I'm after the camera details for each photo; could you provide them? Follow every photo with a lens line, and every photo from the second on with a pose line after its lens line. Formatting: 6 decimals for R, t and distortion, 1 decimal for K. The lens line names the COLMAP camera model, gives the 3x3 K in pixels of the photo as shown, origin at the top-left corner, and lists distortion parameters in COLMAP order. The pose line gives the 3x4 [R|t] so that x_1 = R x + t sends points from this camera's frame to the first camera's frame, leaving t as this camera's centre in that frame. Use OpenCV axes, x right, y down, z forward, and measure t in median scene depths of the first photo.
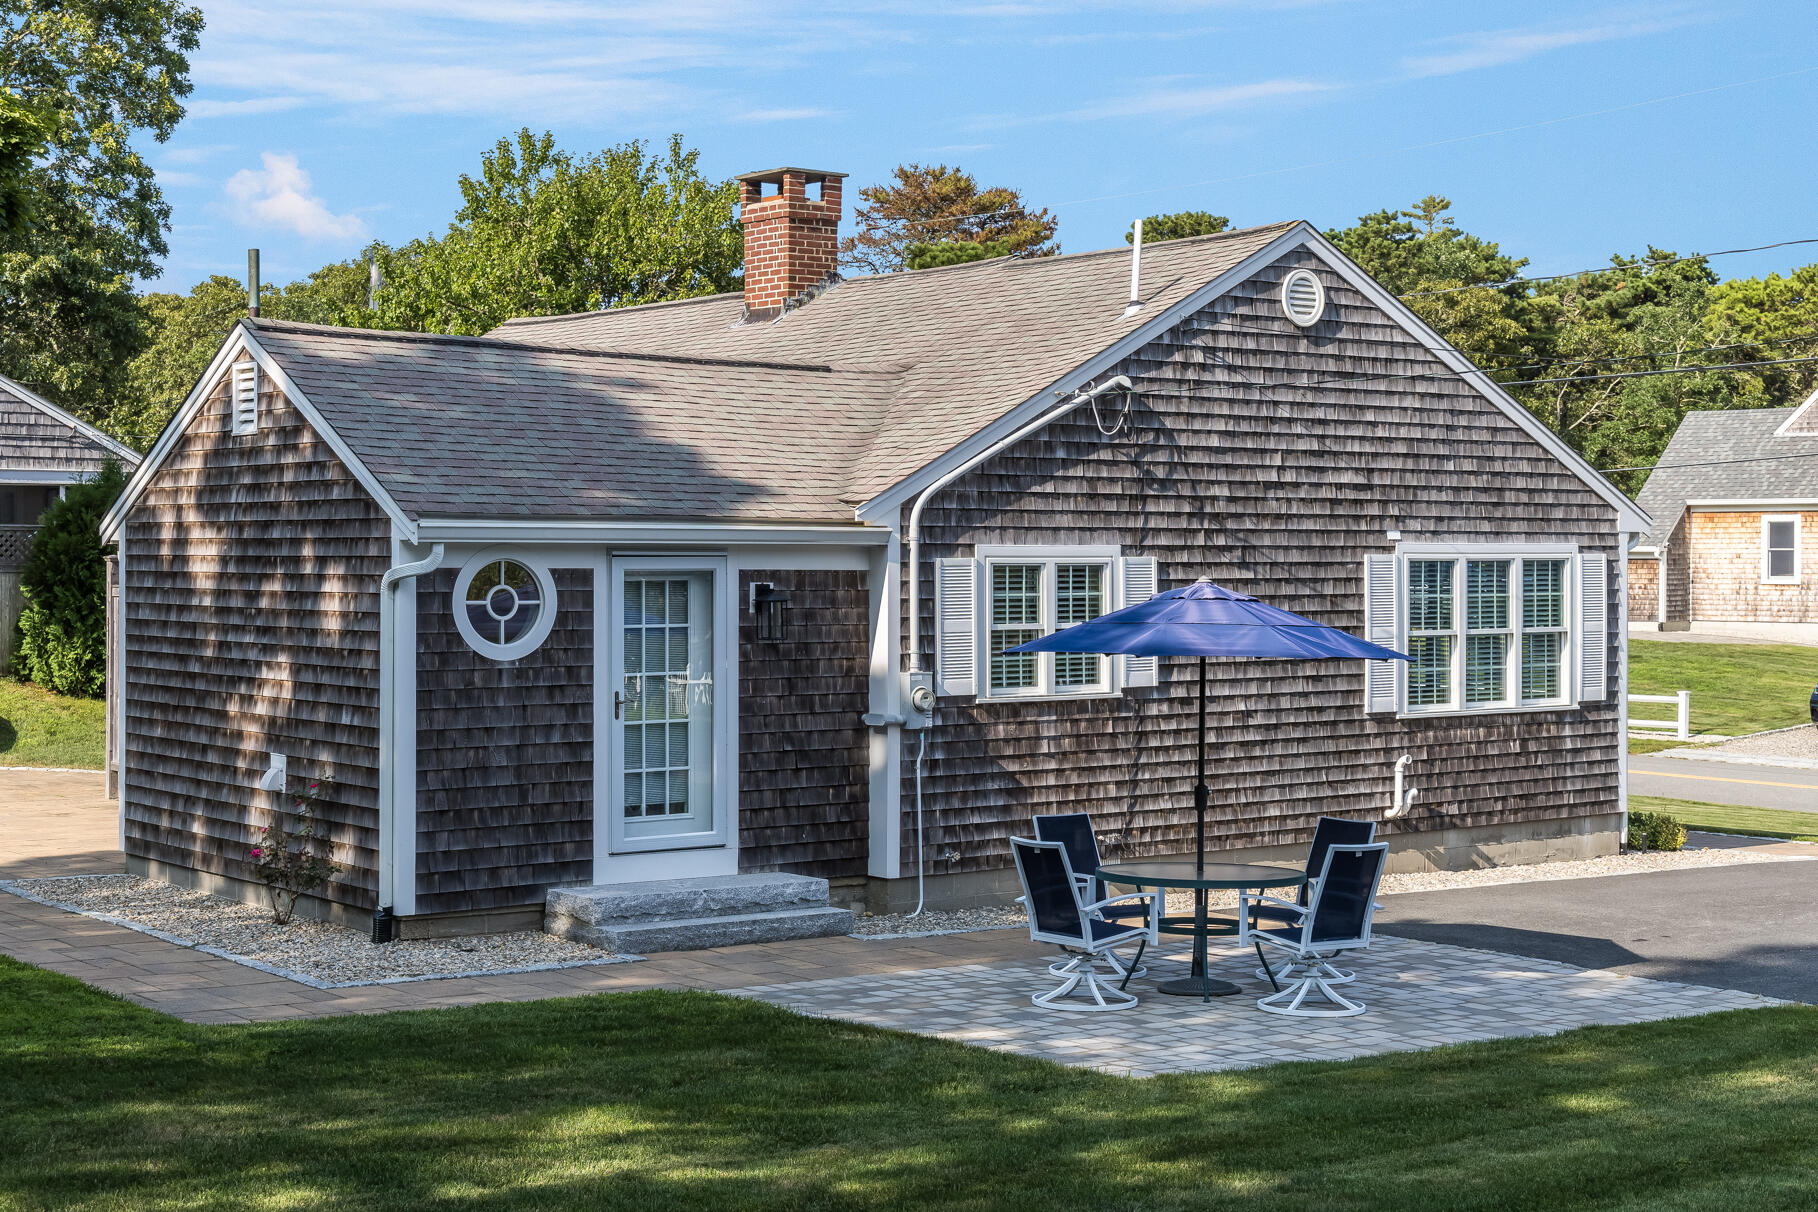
lens RADIAL K [[2699.1, 0, 908.7], [0, 2699.1, 606.1], [0, 0, 1]] dist [-0.021589, 0.000000]
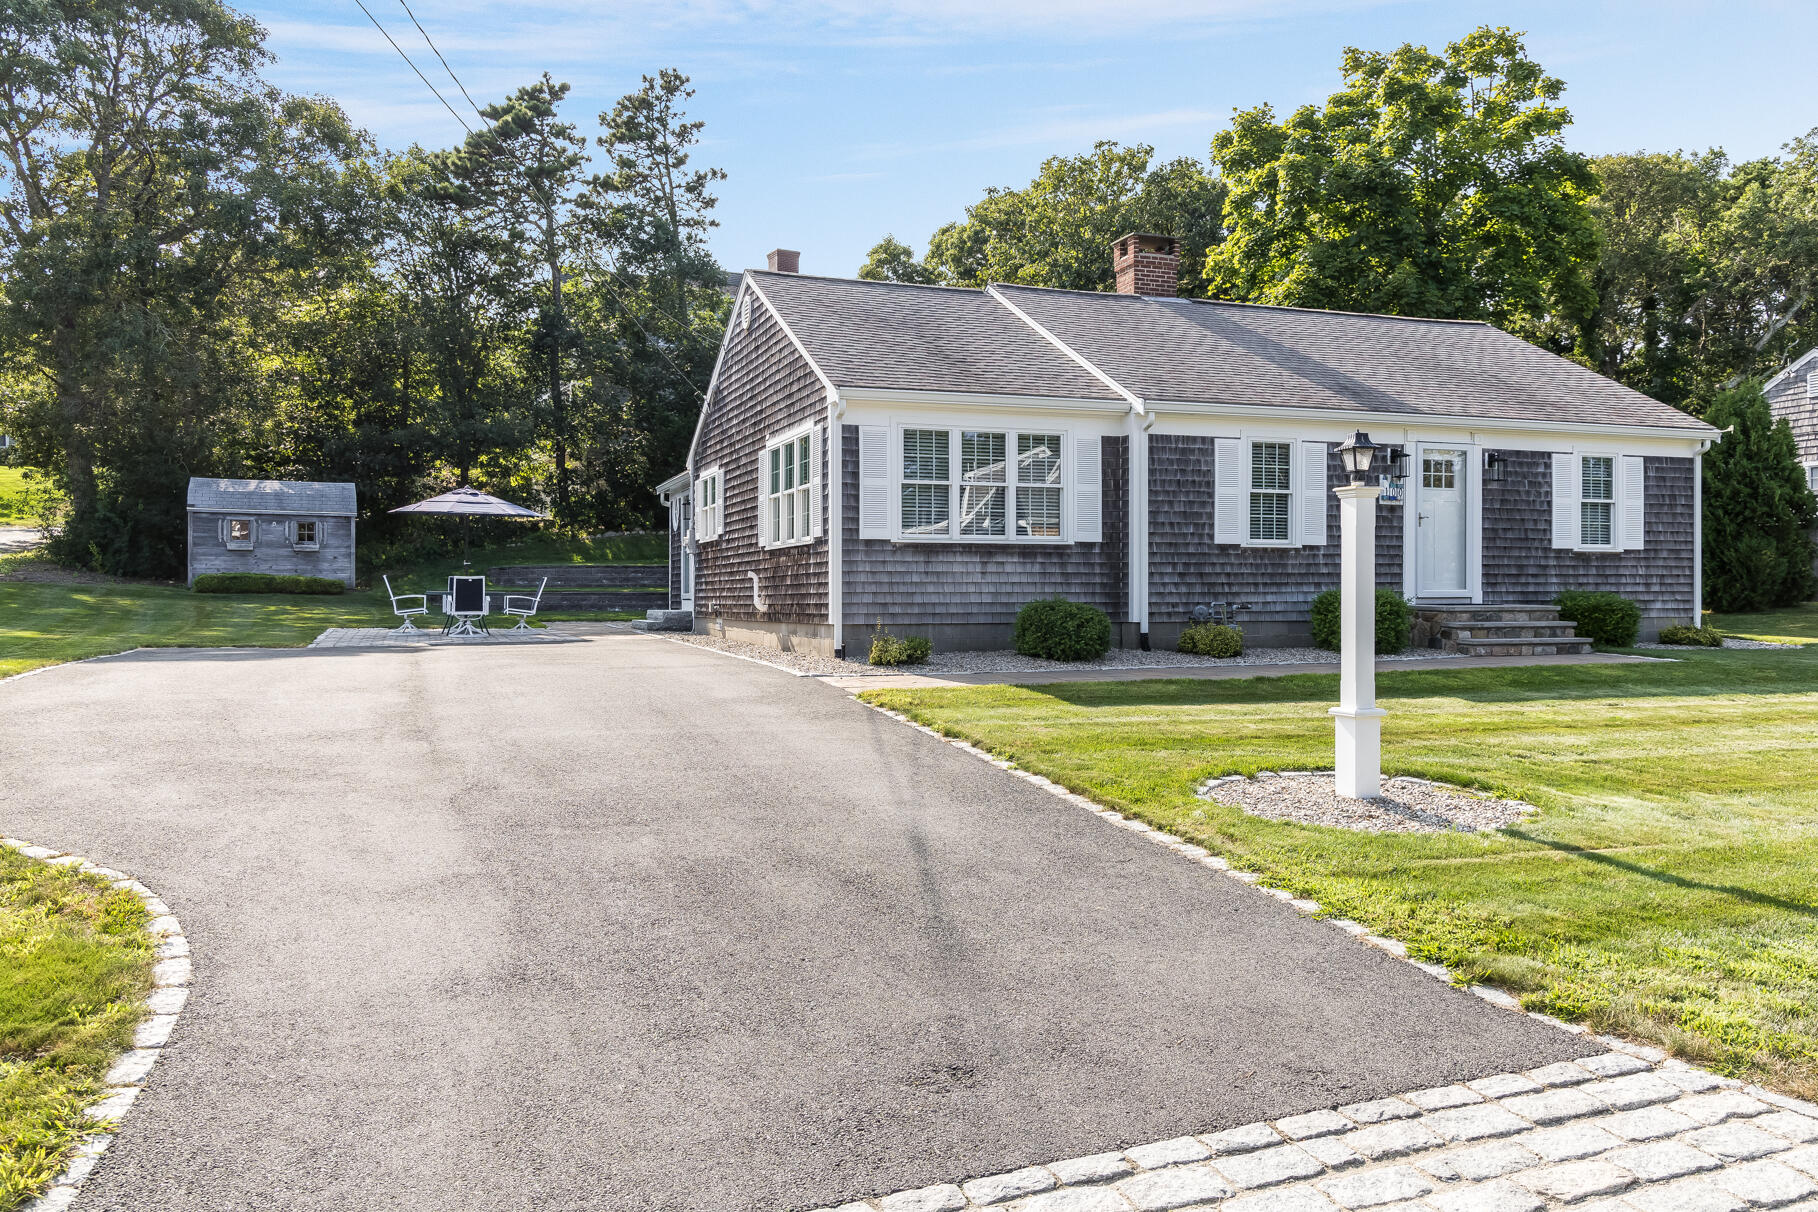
lens RADIAL K [[1399.8, 0, 915.5], [0, 1399.8, 602.5], [0, 0, 1]] dist [0.010327, 0.013114]
pose [[-0.309113, 0.002829, -0.951021, 1.011313], [-0.011208, 0.999915, 0.006617, 0.070528], [0.950959, 0.012705, -0.309056, 1.427240]]
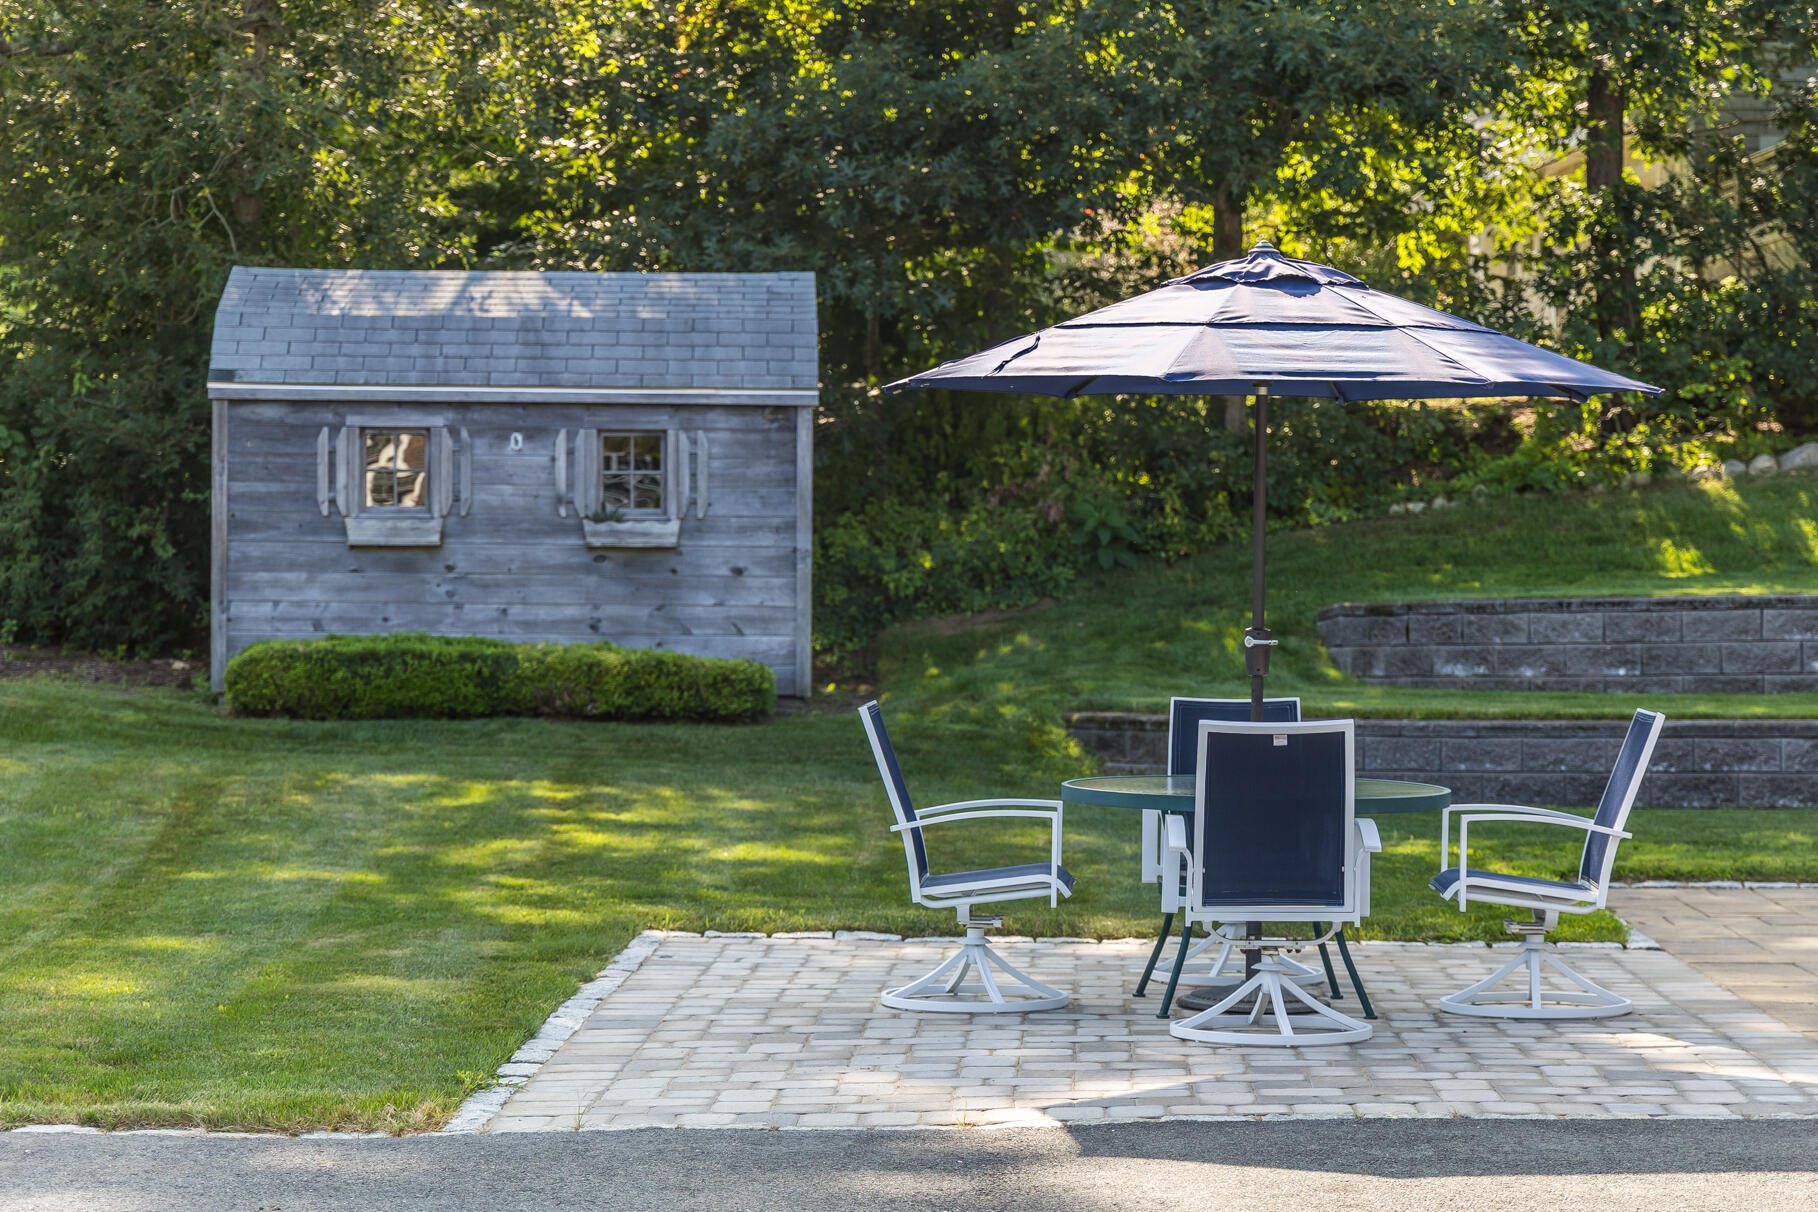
lens RADIAL K [[4394.3, 0, 912.2], [0, 4394.3, 604.0], [0, 0, 1]] dist [0.250246, 0.000000]
pose [[-0.639207, -0.005754, -0.769013, 0.628535], [-0.009137, 0.999958, 0.000113, 0.046032], [0.768980, 0.007098, -0.639233, 1.143944]]
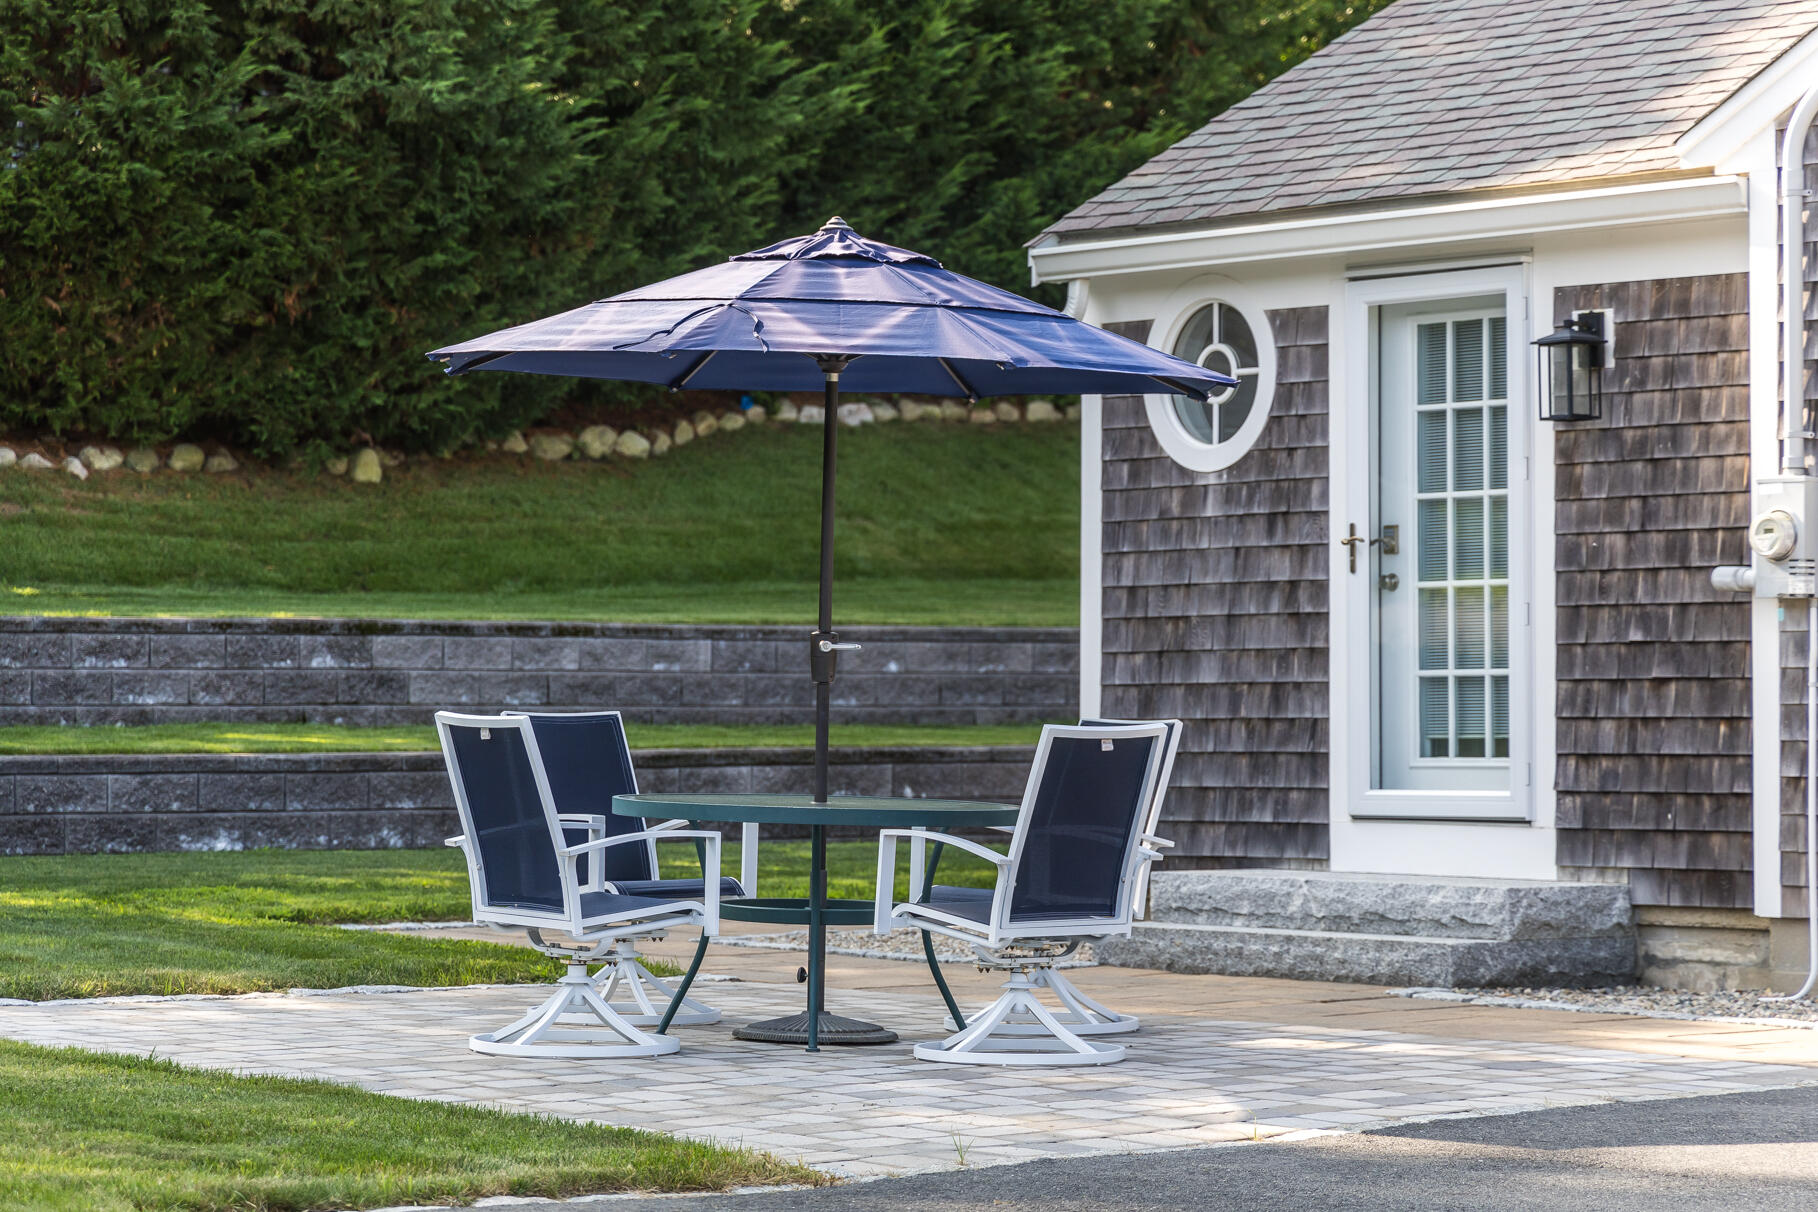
lens RADIAL K [[5286.1, 0, 911.6], [0, 5286.1, 606.1], [0, 0, 1]] dist [0.151901, 0.000000]
pose [[0.052304, -0.017354, -0.998480, 0.828871], [-0.011601, 0.999771, -0.017984, 0.059081], [0.998564, 0.012524, 0.052091, 0.727016]]
